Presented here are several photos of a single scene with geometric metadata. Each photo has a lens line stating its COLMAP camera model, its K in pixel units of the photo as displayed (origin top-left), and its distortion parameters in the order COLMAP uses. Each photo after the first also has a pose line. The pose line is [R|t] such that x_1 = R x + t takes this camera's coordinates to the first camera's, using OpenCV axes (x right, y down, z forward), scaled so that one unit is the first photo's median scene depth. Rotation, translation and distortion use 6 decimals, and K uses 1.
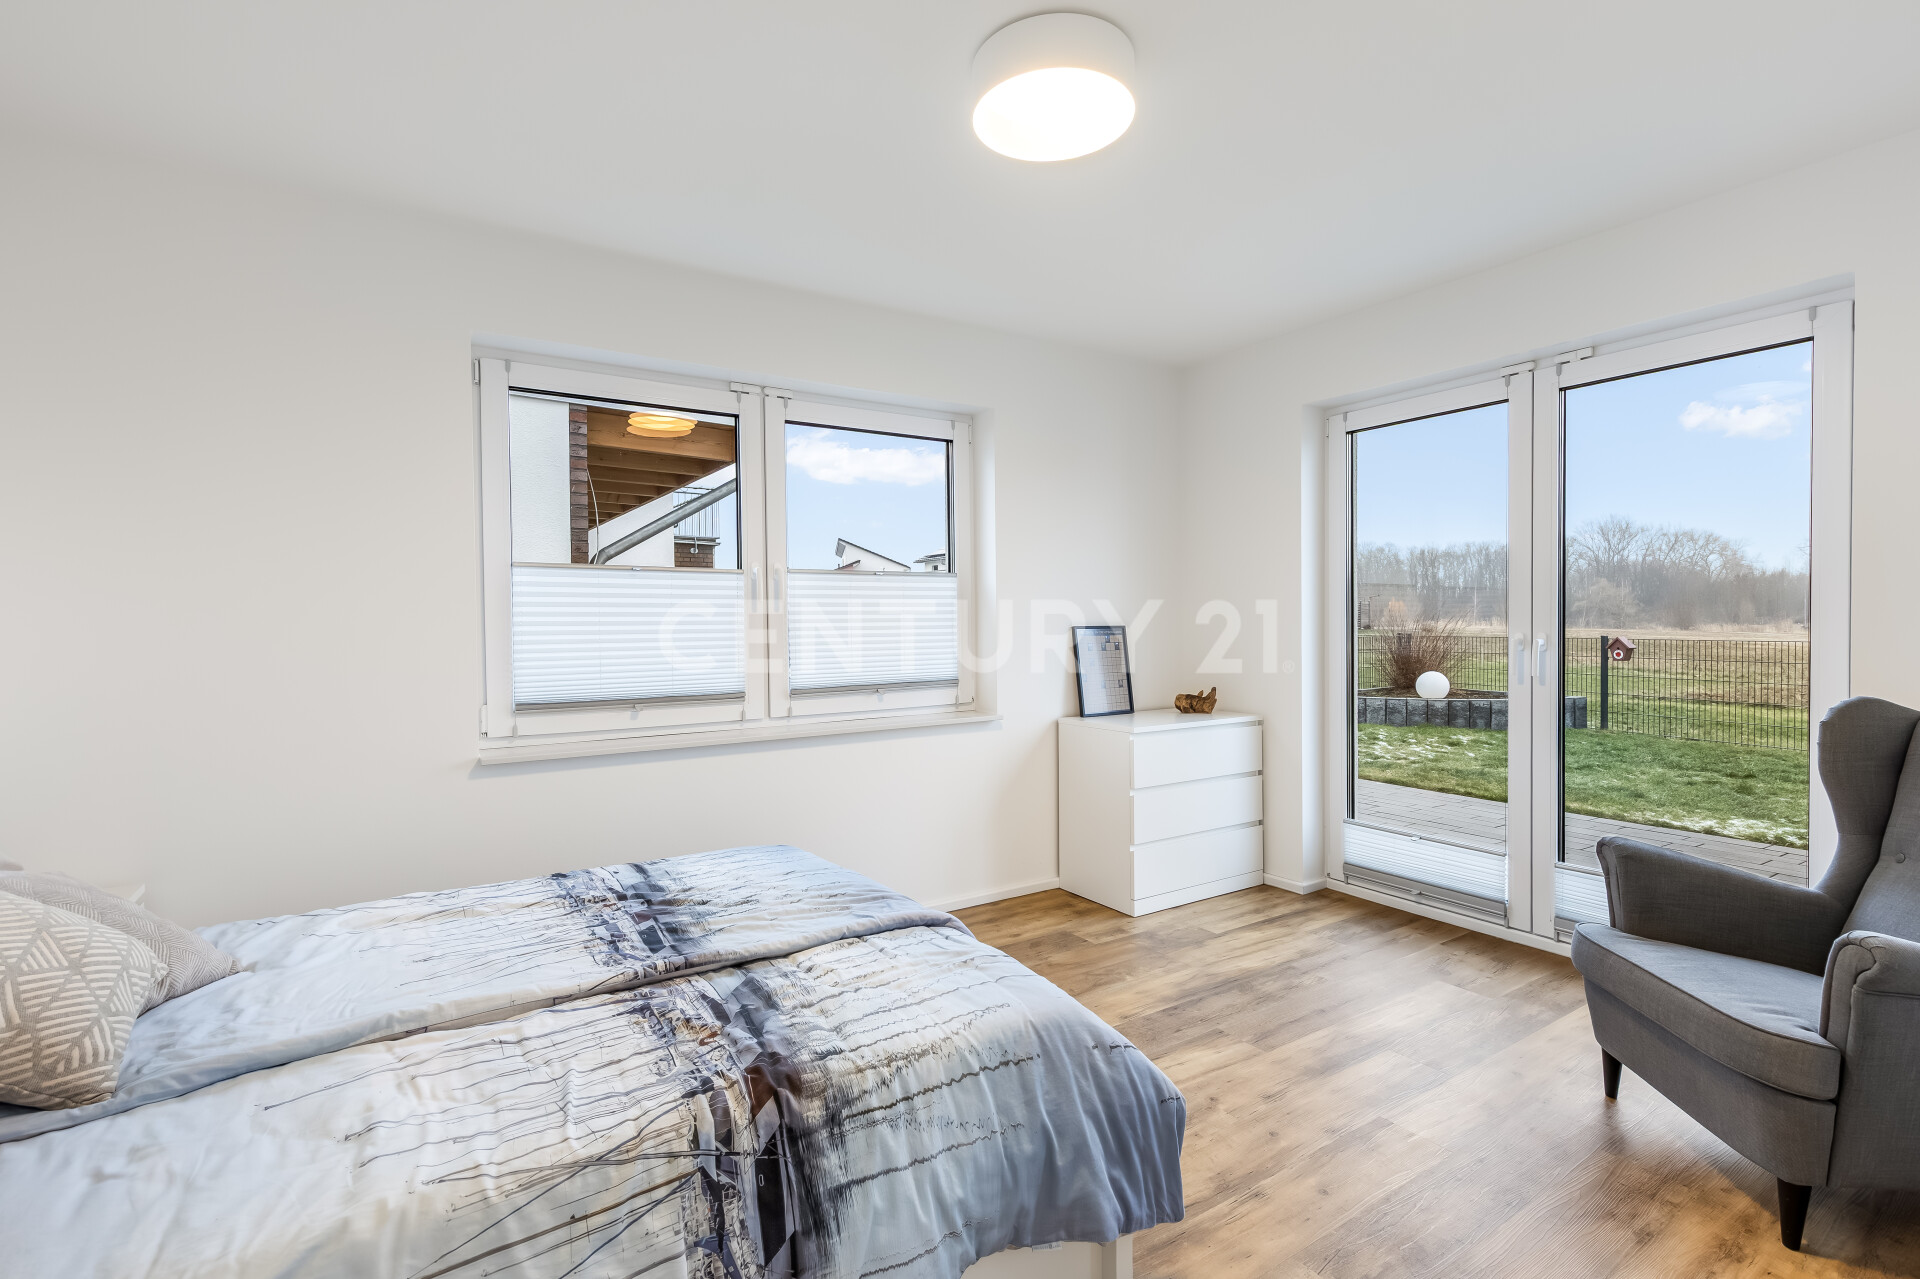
lens RADIAL K [[875.3, 0, 964.4], [0, 875.3, 632.8], [0, 0, 1]] dist [0.002676, 0.000040]
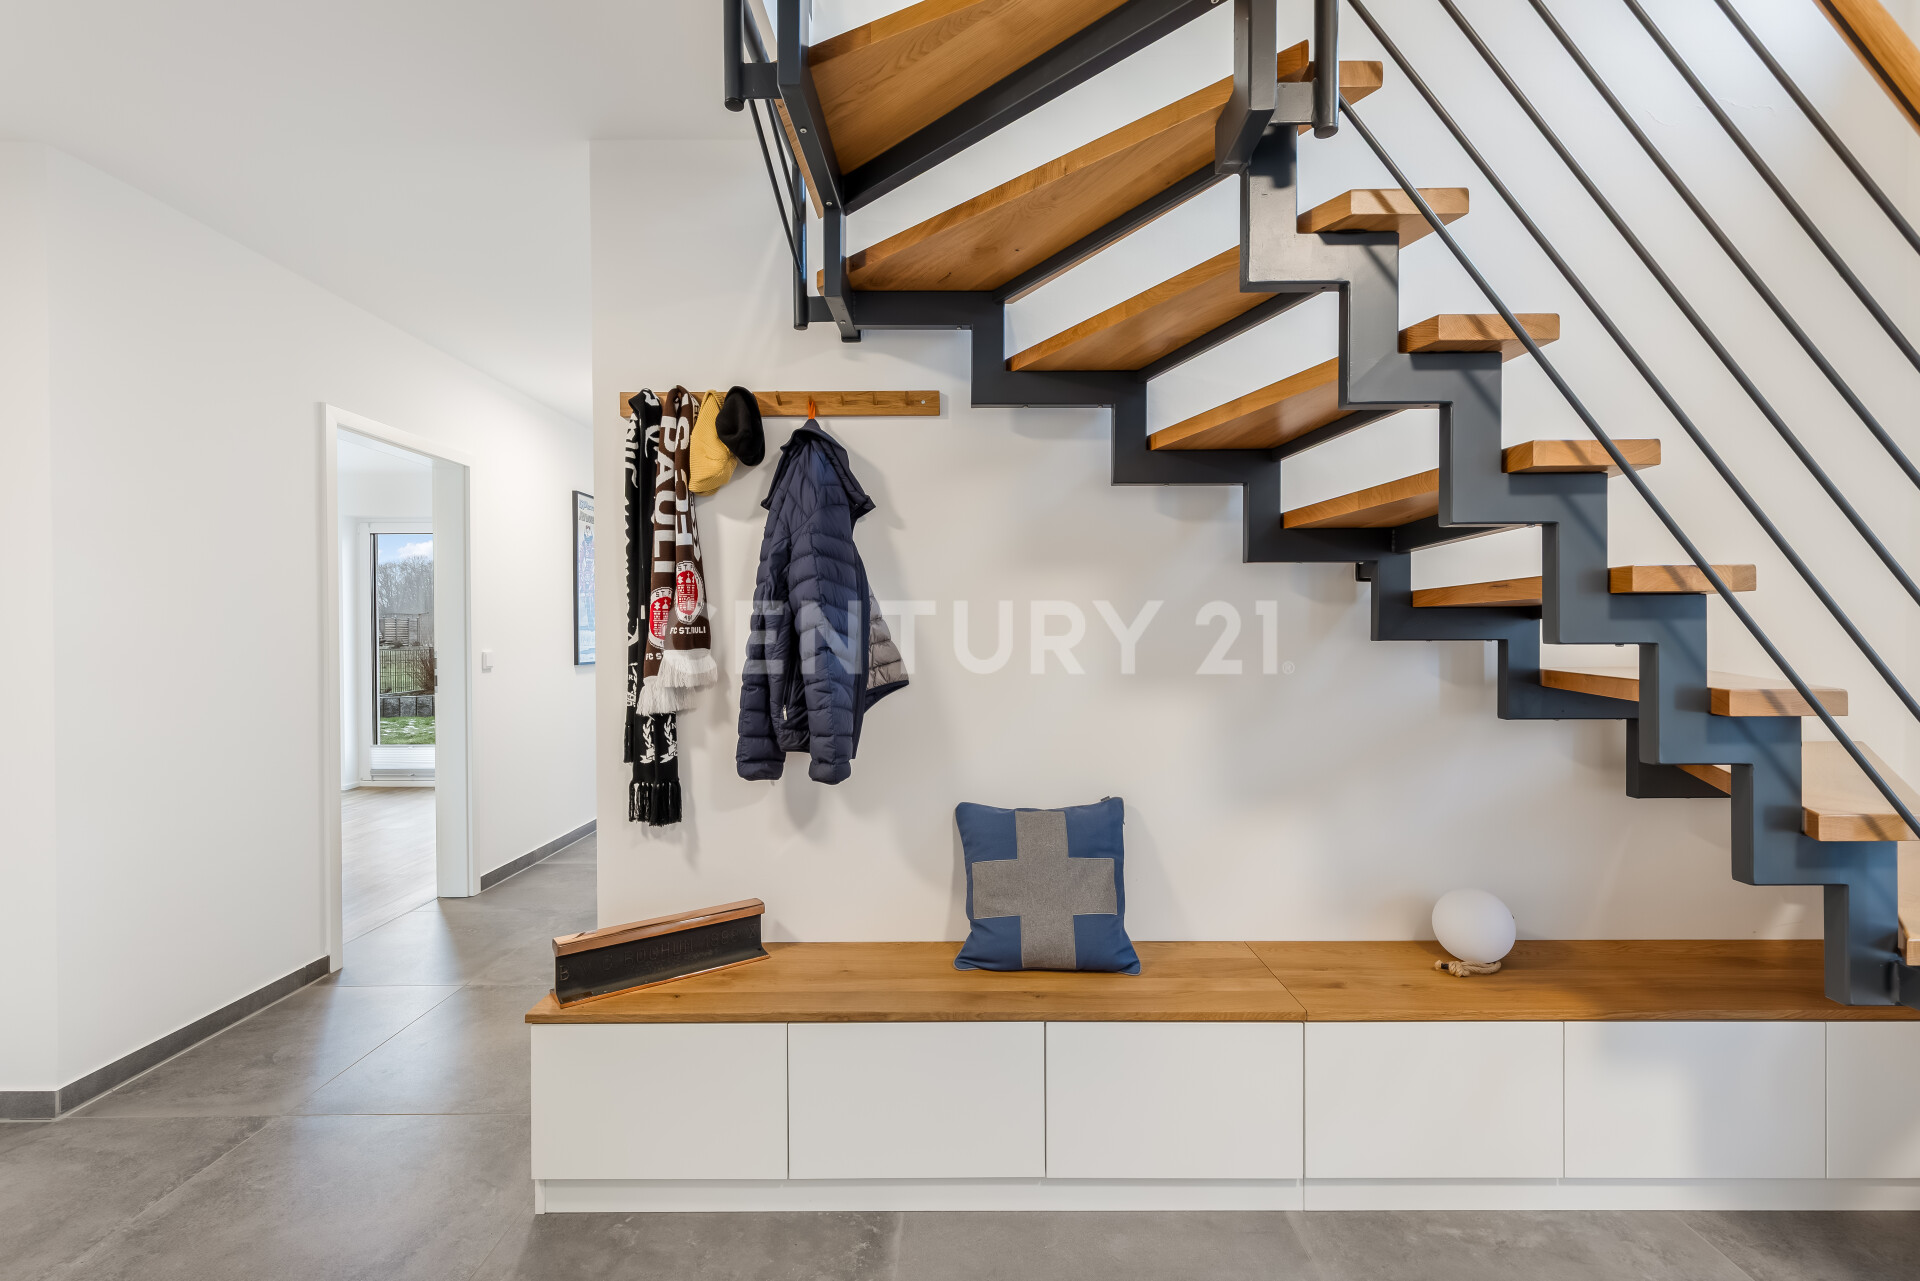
lens RADIAL K [[875.3, 0, 962.7], [0, 875.3, 632.8], [0, 0, 1]] dist [0.002676, 0.000040]
pose [[0.553336, 0.002256, 0.832955, -0.173922], [0.014595, 0.999817, -0.012403, 0.007918], [-0.832830, 0.019020, 0.553201, -0.446869]]
